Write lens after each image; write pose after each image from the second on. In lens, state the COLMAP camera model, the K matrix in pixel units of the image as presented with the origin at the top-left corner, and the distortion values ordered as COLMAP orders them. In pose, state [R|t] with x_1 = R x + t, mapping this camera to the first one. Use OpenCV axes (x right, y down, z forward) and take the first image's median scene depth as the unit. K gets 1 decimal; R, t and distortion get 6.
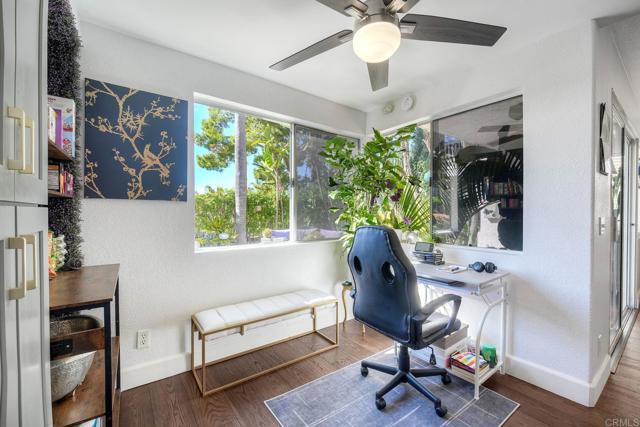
lens RADIAL K [[267.7, 0, 317.3], [0, 267.7, 213.4], [0, 0, 1]] dist [-0.002937, -0.001538]
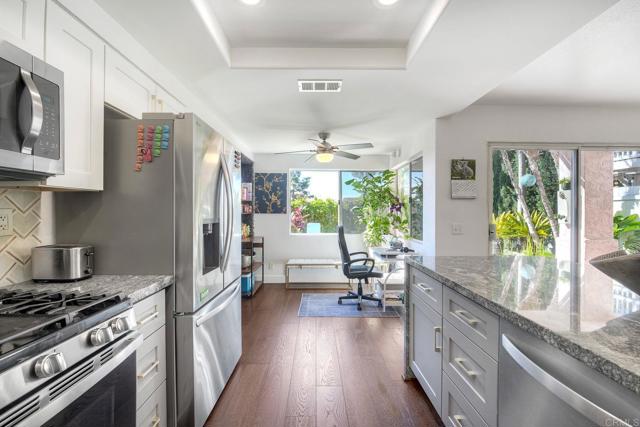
lens RADIAL K [[267.7, 0, 318.0], [0, 267.7, 211.9], [0, 0, 1]] dist [-0.002937, -0.001538]
pose [[0.803465, -0.012179, -0.595227, 1.327676], [0.000296, 0.999799, -0.020056, -0.014376], [0.595352, 0.015938, 0.803307, -0.884282]]
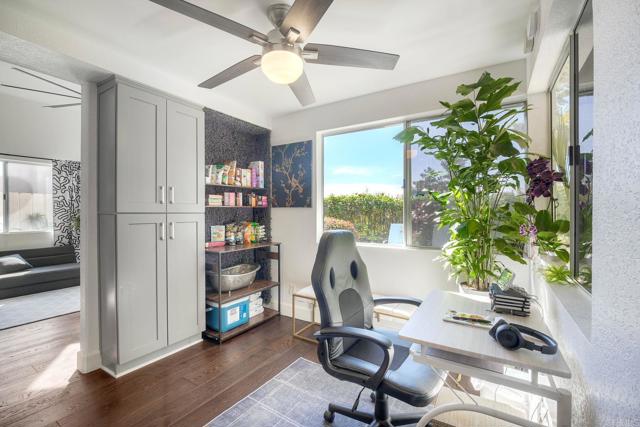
lens RADIAL K [[267.7, 0, 320.2], [0, 267.7, 214.6], [0, 0, 1]] dist [-0.002937, -0.001538]
pose [[0.385687, -0.004789, -0.922617, 0.989380], [-0.008203, 0.999929, -0.008619, 0.006887], [0.922593, 0.010892, 0.385620, 0.520352]]
